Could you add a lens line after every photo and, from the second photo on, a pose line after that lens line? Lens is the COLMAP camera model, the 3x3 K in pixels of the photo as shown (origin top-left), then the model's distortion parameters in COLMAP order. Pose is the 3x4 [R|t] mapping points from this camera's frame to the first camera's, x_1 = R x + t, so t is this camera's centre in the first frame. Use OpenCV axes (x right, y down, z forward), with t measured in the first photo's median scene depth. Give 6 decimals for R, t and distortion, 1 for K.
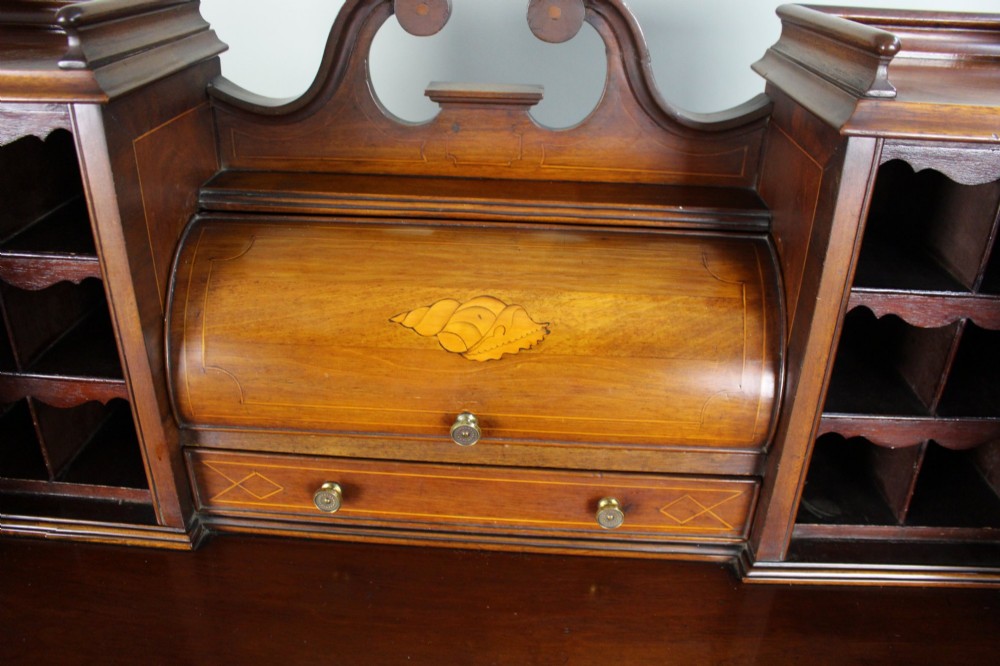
lens RADIAL K [[816.3, 0, 496.2], [0, 816.3, 352.6], [0, 0, 1]] dist [-0.168422, 0.149314]
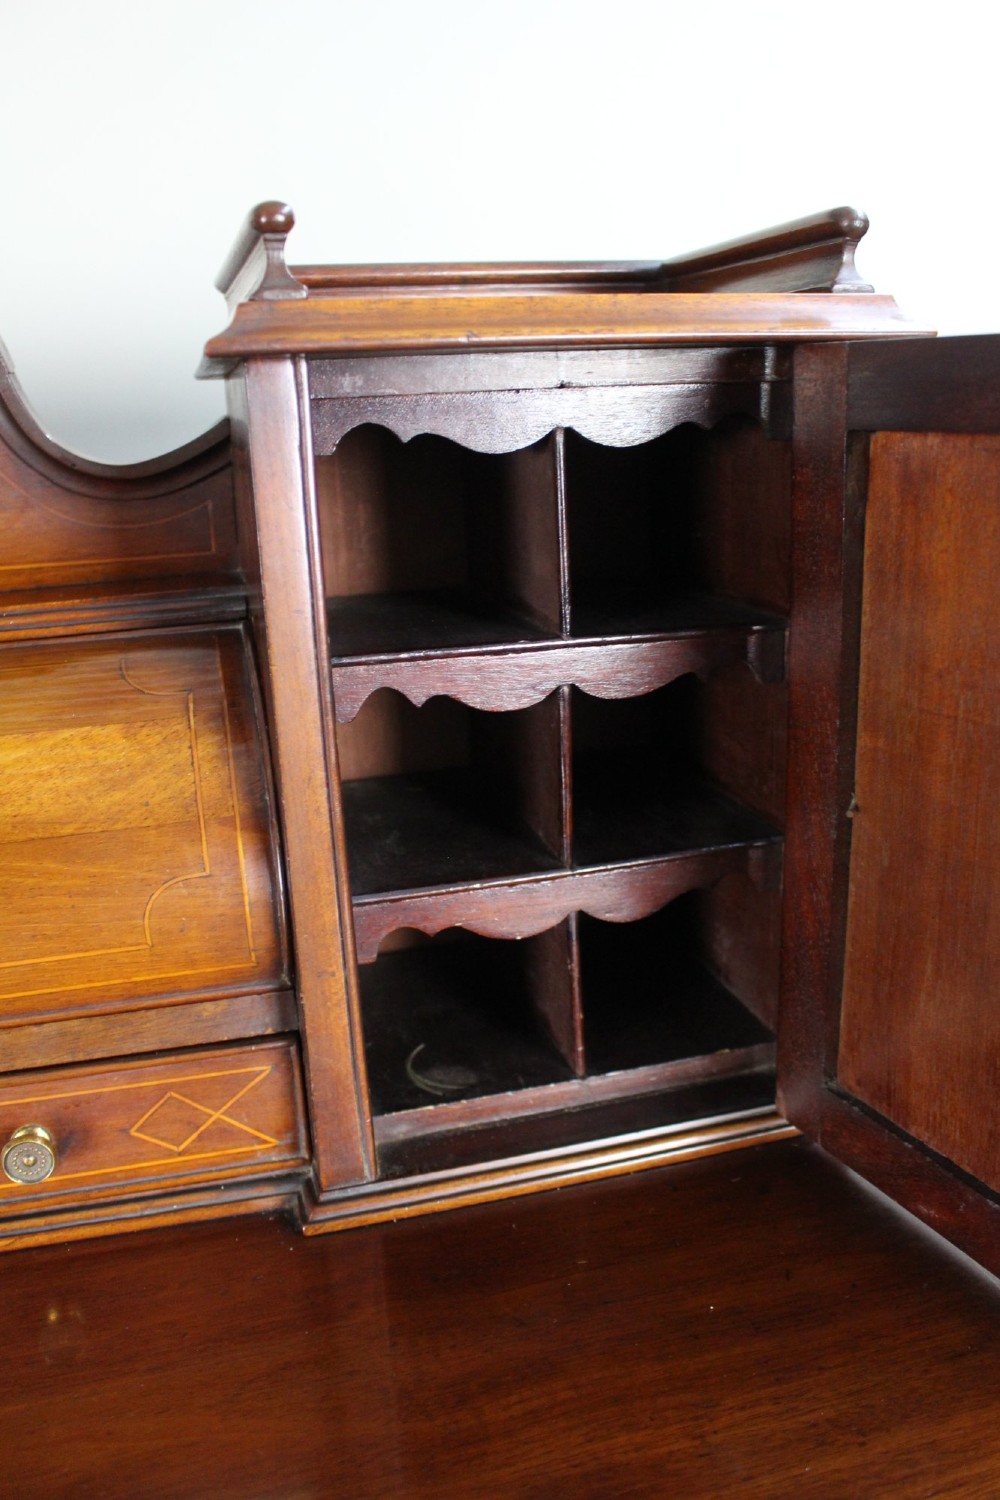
lens RADIAL K [[1224.5, 0, 502.1], [0, 1224.5, 779.7], [0, 0, 1]] dist [-0.168422, 0.149314]
pose [[0.951676, -0.142472, 0.272055, 0.260461], [0.196280, 0.963503, -0.182034, 0.164535], [-0.236191, 0.226637, 0.944907, 0.138603]]
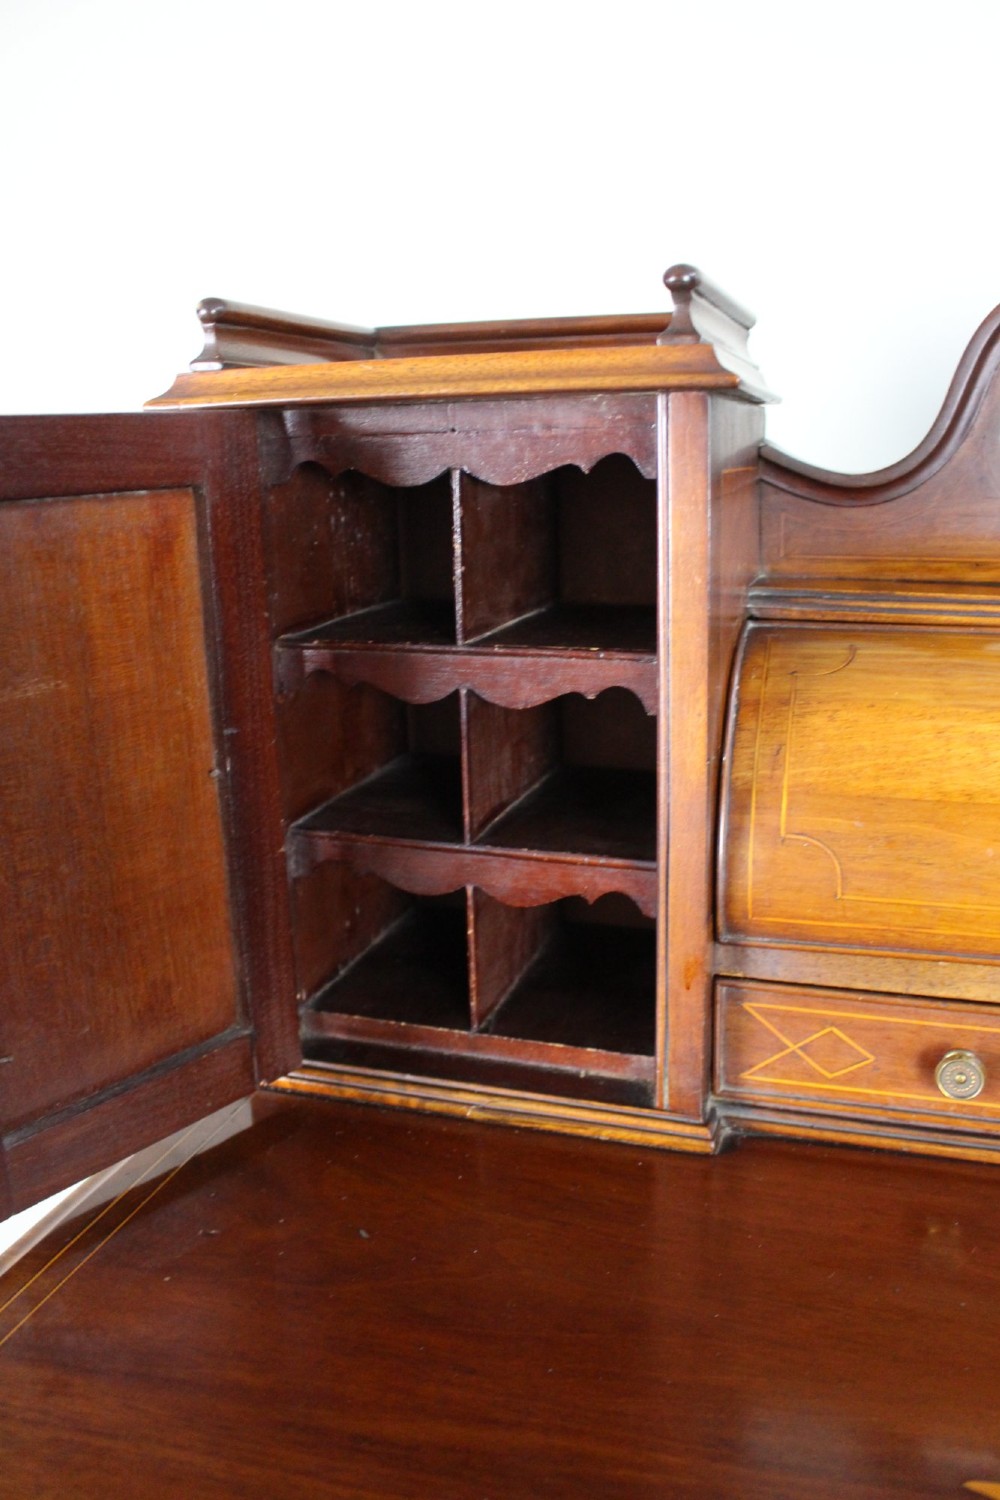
lens RADIAL K [[1224.5, 0, 502.1], [0, 1224.5, 779.7], [0, 0, 1]] dist [-0.168422, 0.149314]
pose [[0.964131, 0.019911, -0.264680, -0.308811], [-0.081134, 0.971562, -0.222451, 0.193014], [0.252724, 0.235946, 0.938328, 0.045893]]
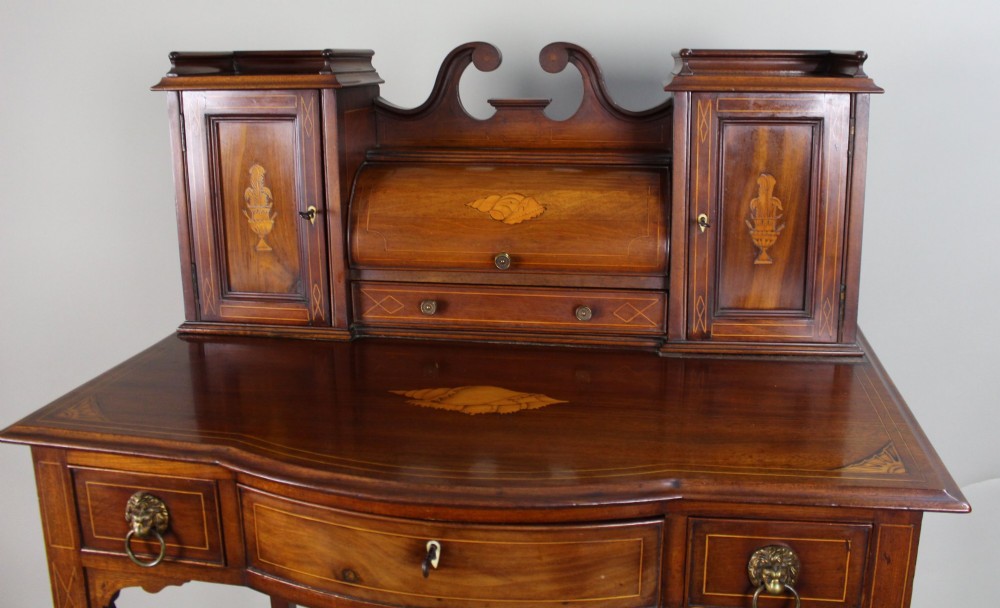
lens RADIAL K [[901.3, 0, 551.8], [0, 901.3, 239.8], [0, 0, 1]] dist [-0.157685, 0.121314]
pose [[0.998182, -0.012816, -0.058892, 0.189511], [-0.004061, 0.960610, -0.277870, 0.598910], [0.060133, 0.277604, 0.958812, -0.966441]]
